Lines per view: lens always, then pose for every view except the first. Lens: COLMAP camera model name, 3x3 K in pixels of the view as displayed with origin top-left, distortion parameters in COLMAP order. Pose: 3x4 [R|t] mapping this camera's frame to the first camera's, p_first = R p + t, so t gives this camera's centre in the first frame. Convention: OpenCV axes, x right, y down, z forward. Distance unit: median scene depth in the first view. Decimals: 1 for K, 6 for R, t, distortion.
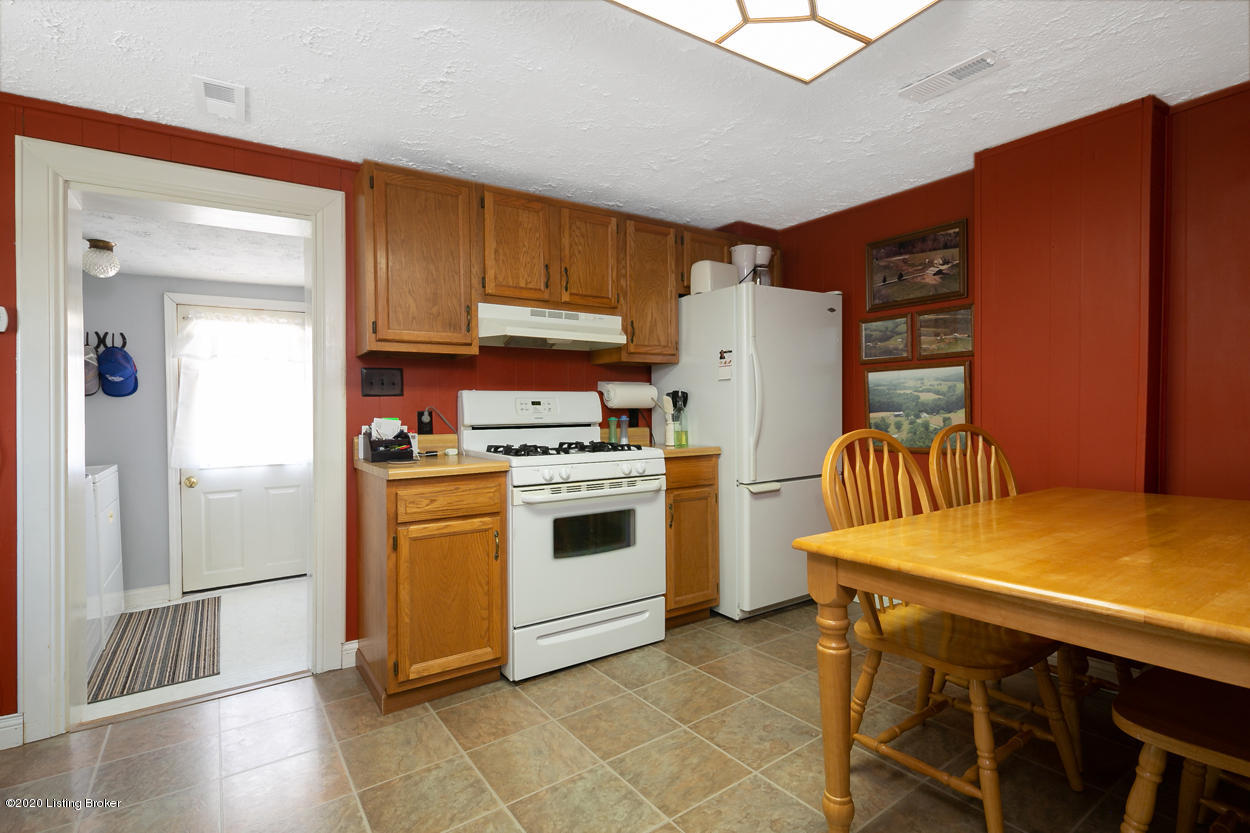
lens RADIAL K [[605.0, 0, 627.7], [0, 605.0, 406.7], [0, 0, 1]] dist [-0.001323, -0.000207]
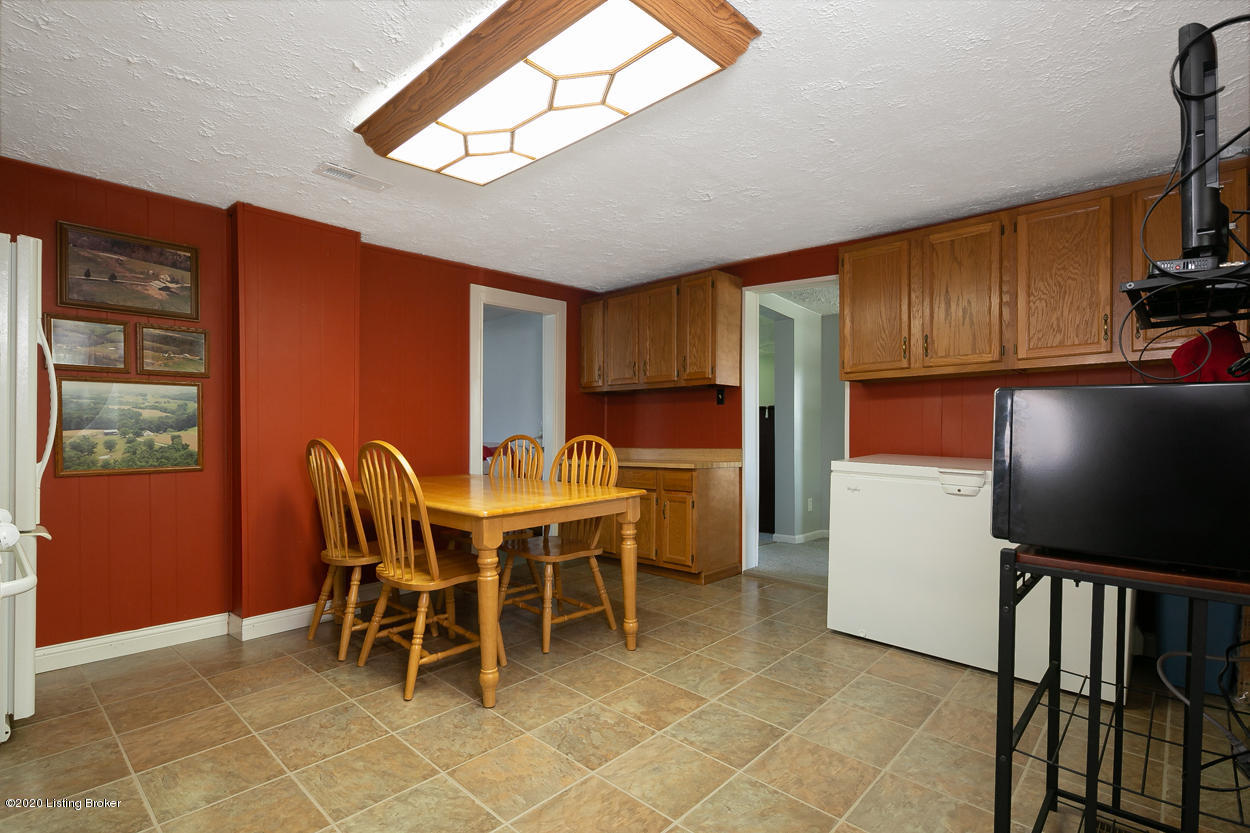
lens RADIAL K [[595.4, 0, 627.2], [0, 595.4, 434.0], [0, 0, 1]] dist [0.000308, 0.000154]
pose [[-0.213835, -0.000663, 0.976870, -0.594371], [-0.010460, 0.999944, -0.001611, 0.008911], [-0.976814, -0.010562, -0.213830, 0.467525]]
